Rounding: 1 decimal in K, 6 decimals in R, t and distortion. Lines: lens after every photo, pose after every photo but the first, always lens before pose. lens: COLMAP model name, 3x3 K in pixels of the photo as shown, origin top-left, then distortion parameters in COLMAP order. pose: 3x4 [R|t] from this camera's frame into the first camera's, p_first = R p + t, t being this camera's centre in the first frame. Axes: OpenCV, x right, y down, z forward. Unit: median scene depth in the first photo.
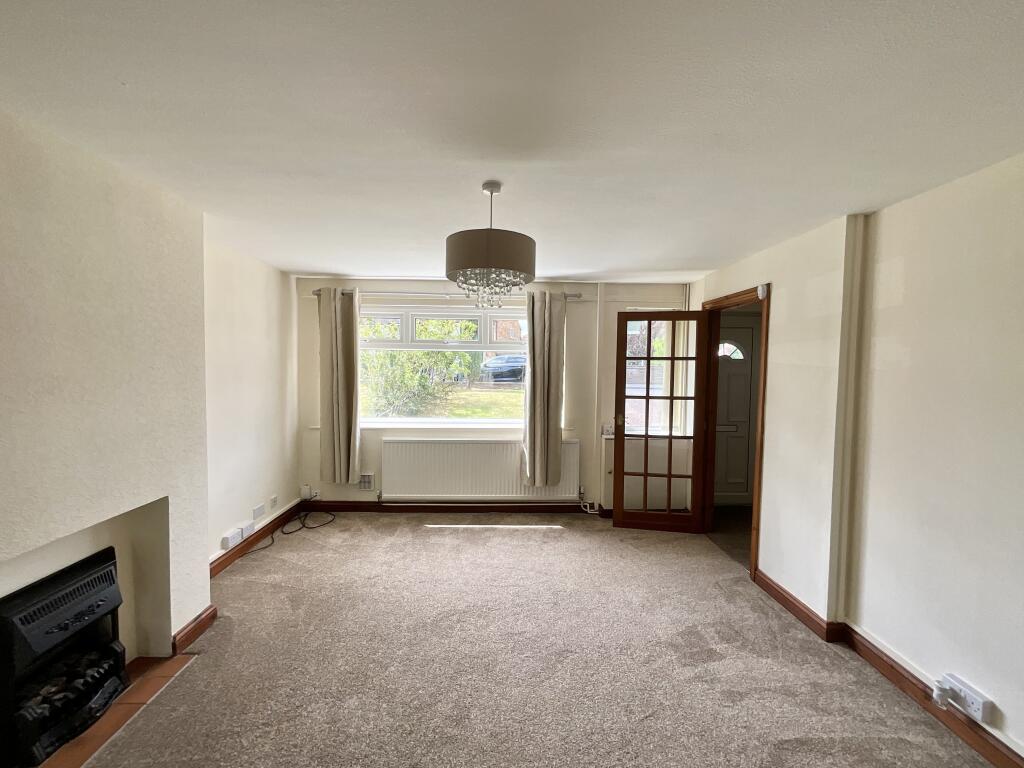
lens RADIAL K [[412.0, 0, 512.0], [0, 412.0, 384.0], [0, 0, 1]] dist [0.000851, 0.000235]
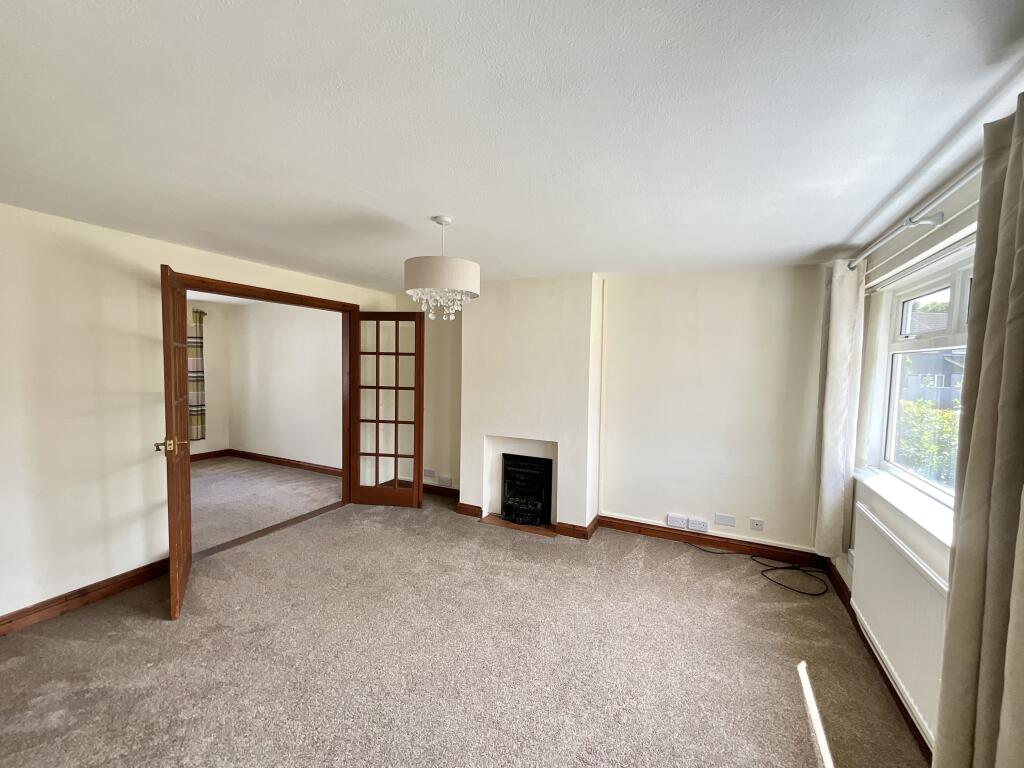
lens RADIAL K [[412.8, 0, 512.0], [0, 412.8, 384.0], [0, 0, 1]] dist [0.000435, 0.000078]
pose [[-0.452196, 0.020674, -0.891679, 0.535963], [-0.070294, 0.995796, 0.058736, -0.046608], [0.889144, 0.089240, -0.448842, 1.000293]]
